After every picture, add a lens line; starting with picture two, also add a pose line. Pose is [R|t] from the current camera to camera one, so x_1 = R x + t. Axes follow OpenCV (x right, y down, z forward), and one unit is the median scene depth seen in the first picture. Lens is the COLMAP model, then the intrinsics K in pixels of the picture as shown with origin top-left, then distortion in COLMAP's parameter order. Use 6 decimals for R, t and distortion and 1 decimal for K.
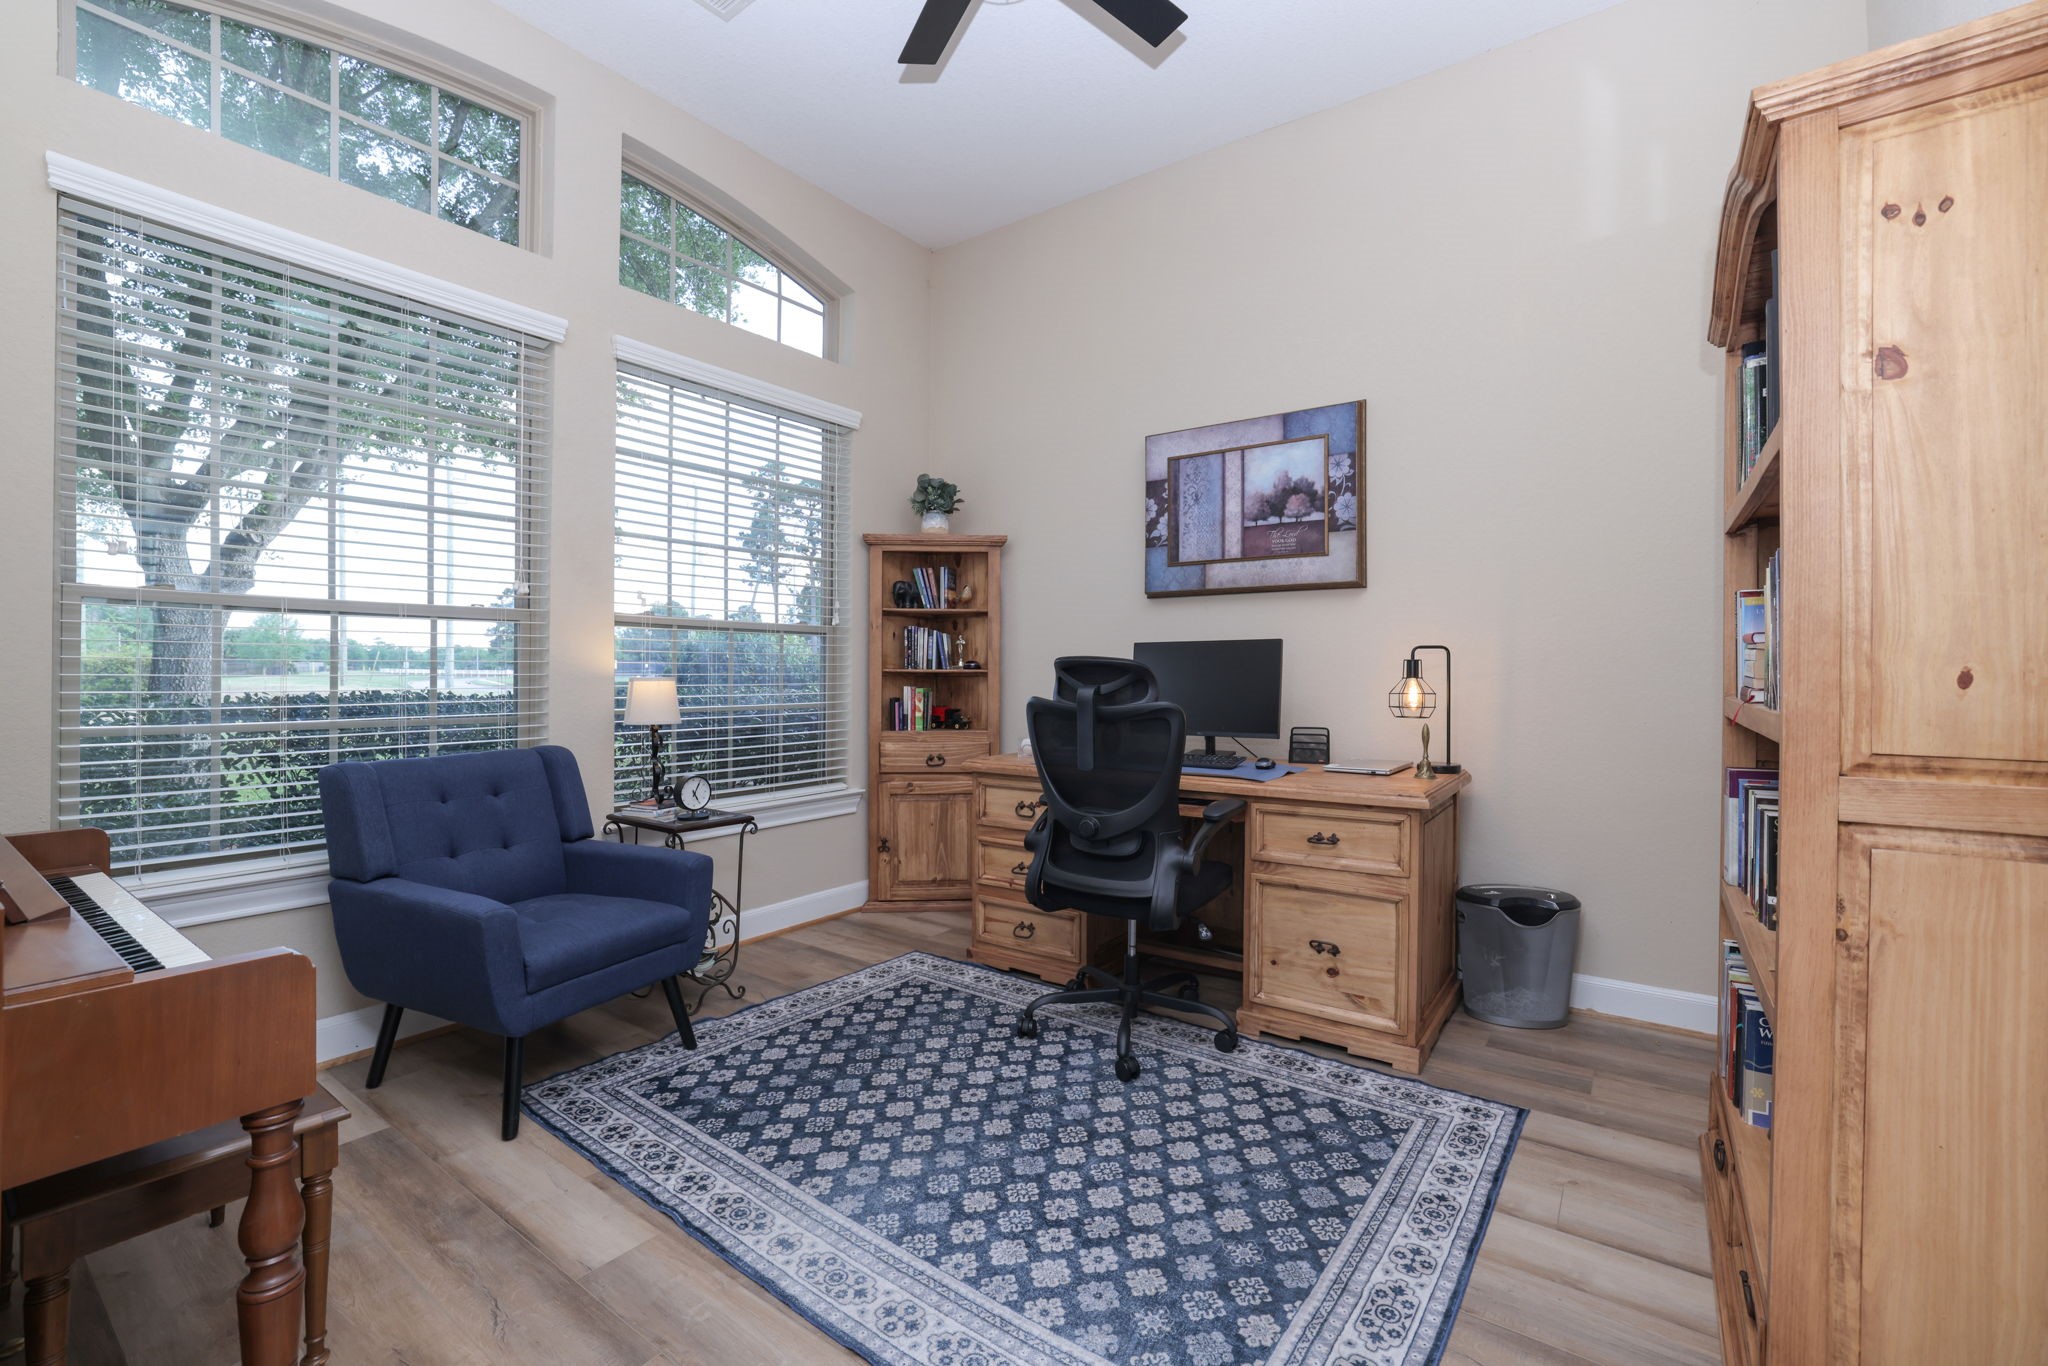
lens RADIAL K [[875.6, 0, 1011.0], [0, 875.6, 673.9], [0, 0, 1]] dist [-0.035048, 0.010735]
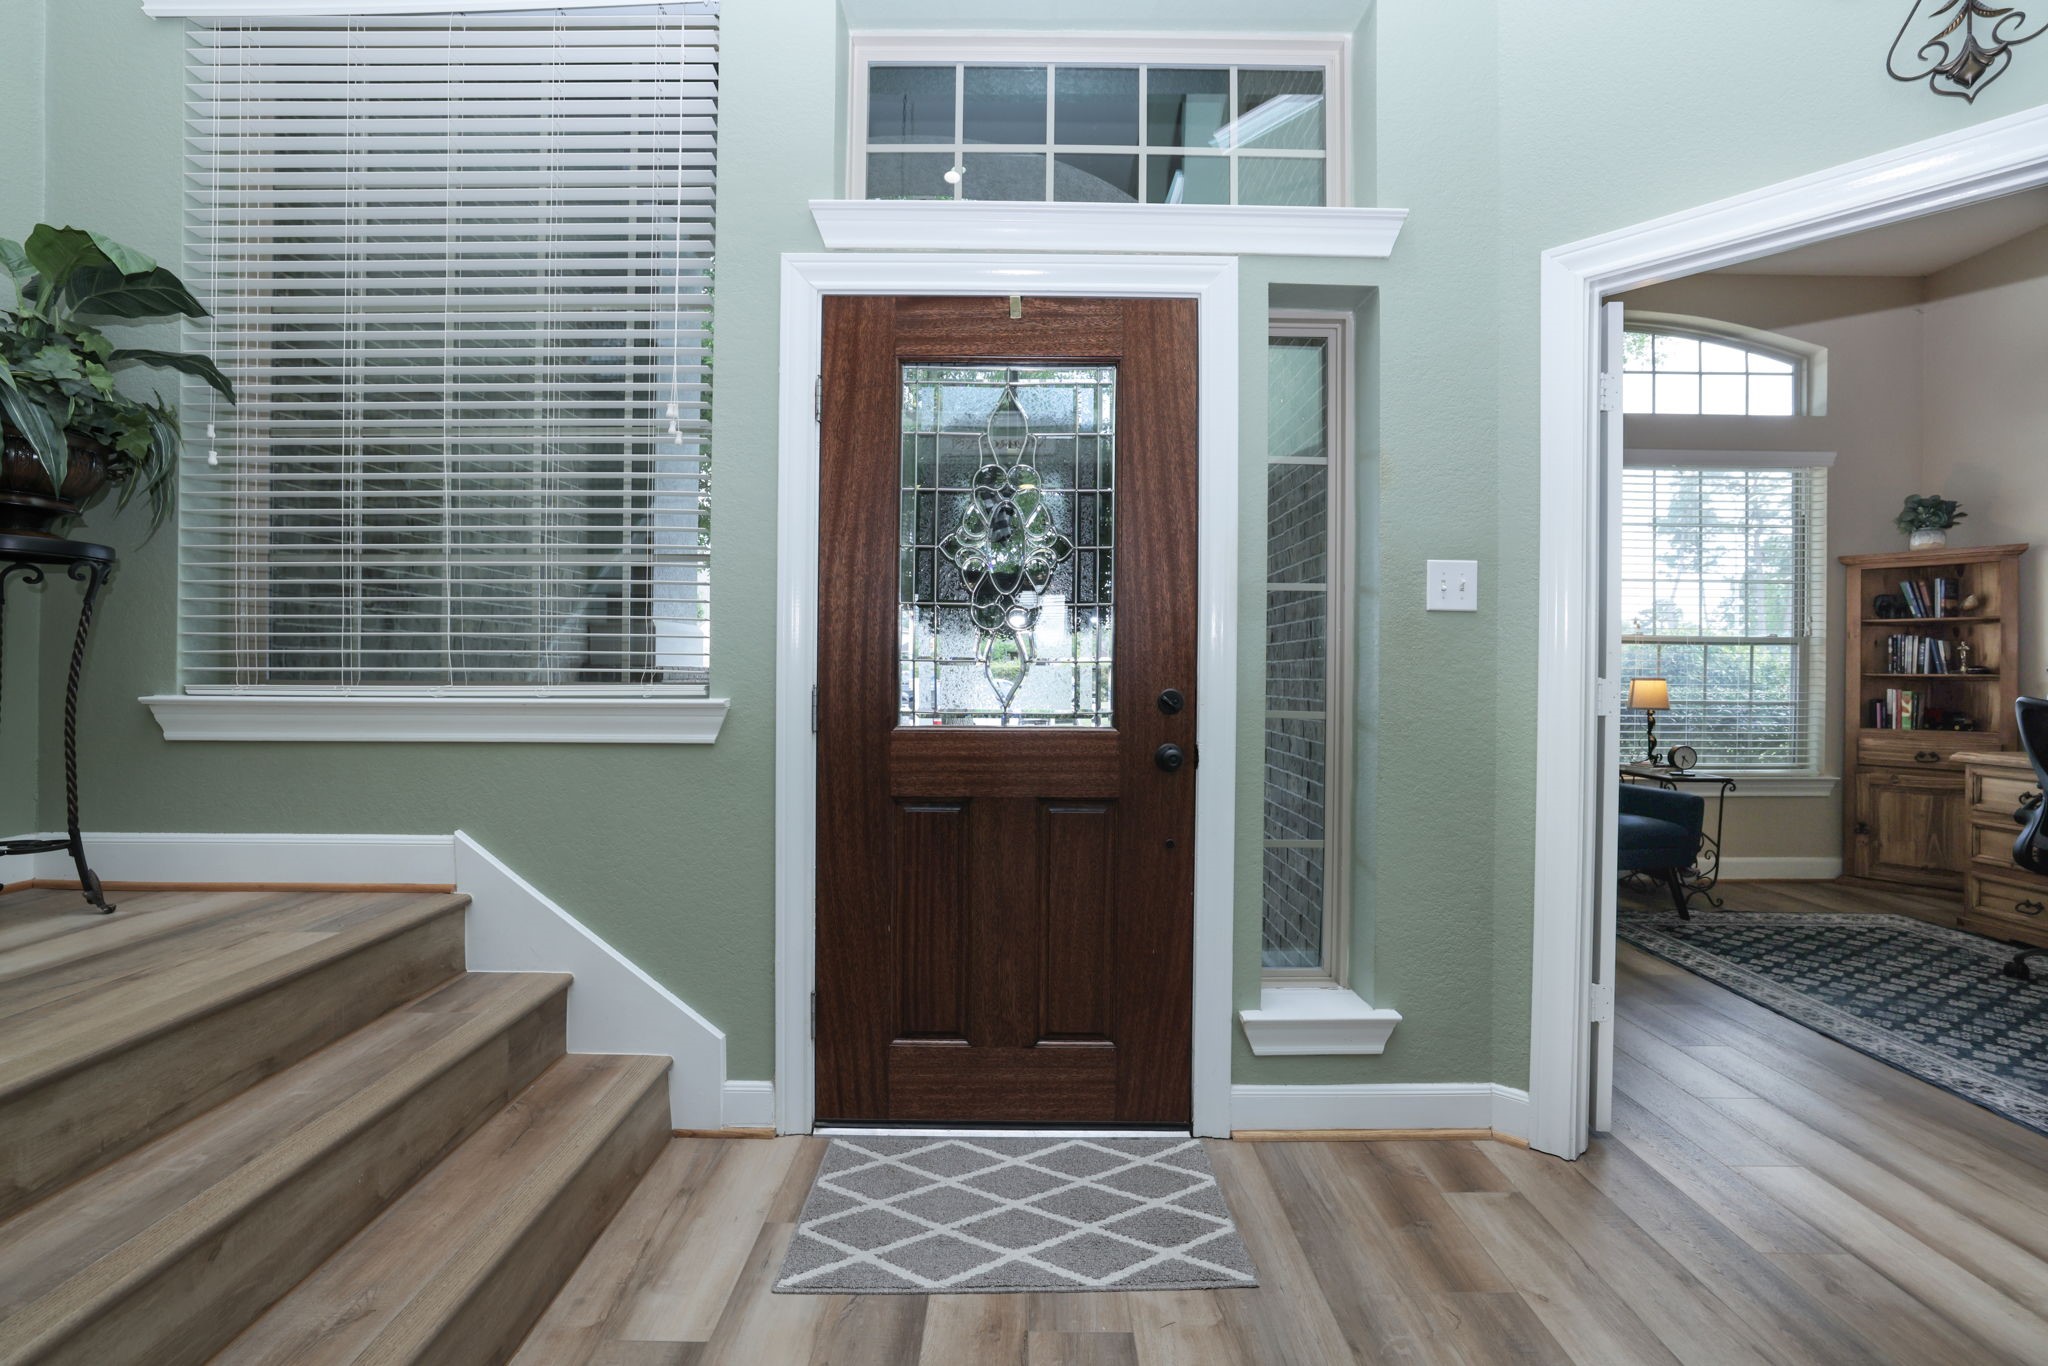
lens RADIAL K [[875.6, 0, 1015.8], [0, 875.6, 674.2], [0, 0, 1]] dist [-0.035048, 0.010735]
pose [[0.592302, 0.002412, -0.805712, 0.097190], [-0.007015, 0.999973, -0.002163, 0.005770], [0.805685, 0.006933, 0.592303, -0.545110]]
